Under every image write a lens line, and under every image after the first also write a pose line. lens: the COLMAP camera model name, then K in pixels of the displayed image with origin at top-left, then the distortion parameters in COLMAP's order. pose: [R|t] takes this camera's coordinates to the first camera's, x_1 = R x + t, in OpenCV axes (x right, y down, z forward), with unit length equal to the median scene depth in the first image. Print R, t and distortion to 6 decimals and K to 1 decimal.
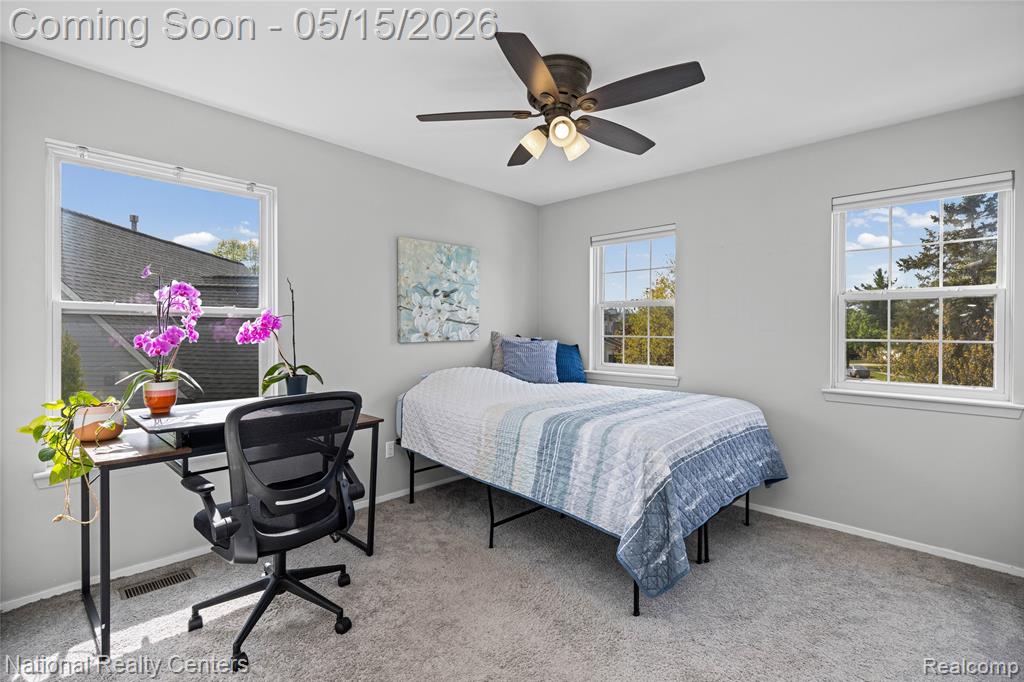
lens RADIAL K [[471.4, 0, 512.3], [0, 471.4, 336.0], [0, 0, 1]] dist [-0.002591, 0.000782]
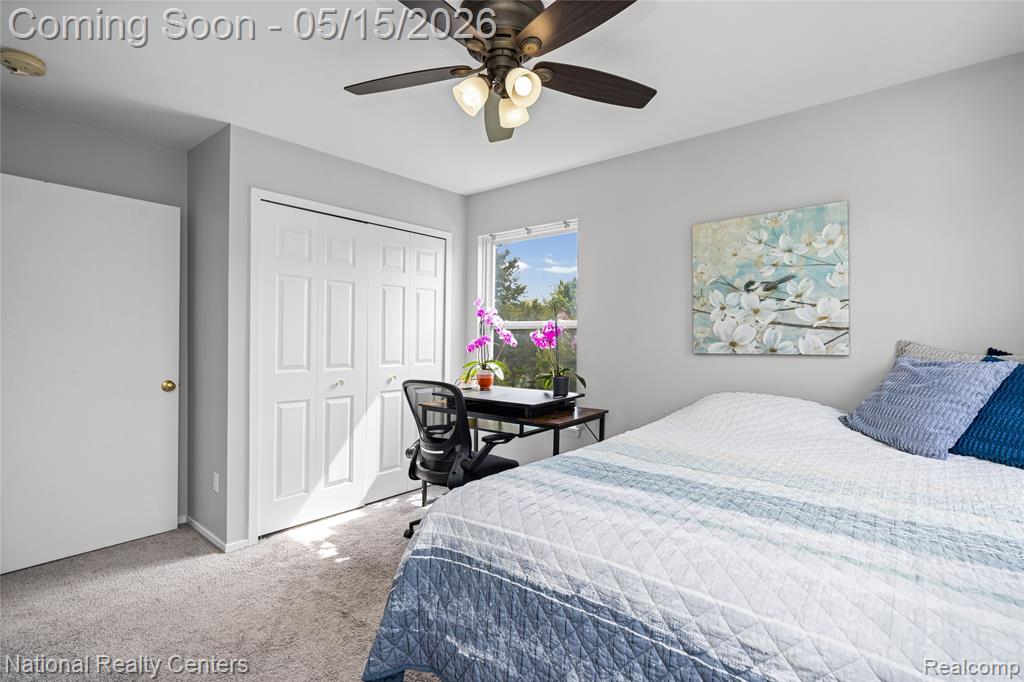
lens RADIAL K [[484.2, 0, 512.2], [0, 484.2, 337.1], [0, 0, 1]] dist [-0.006642, -0.001548]
pose [[0.036609, 0.001210, -0.999329, 0.555584], [-0.013637, 0.999907, 0.000711, -0.009757], [0.999237, 0.013602, 0.036622, 0.607118]]
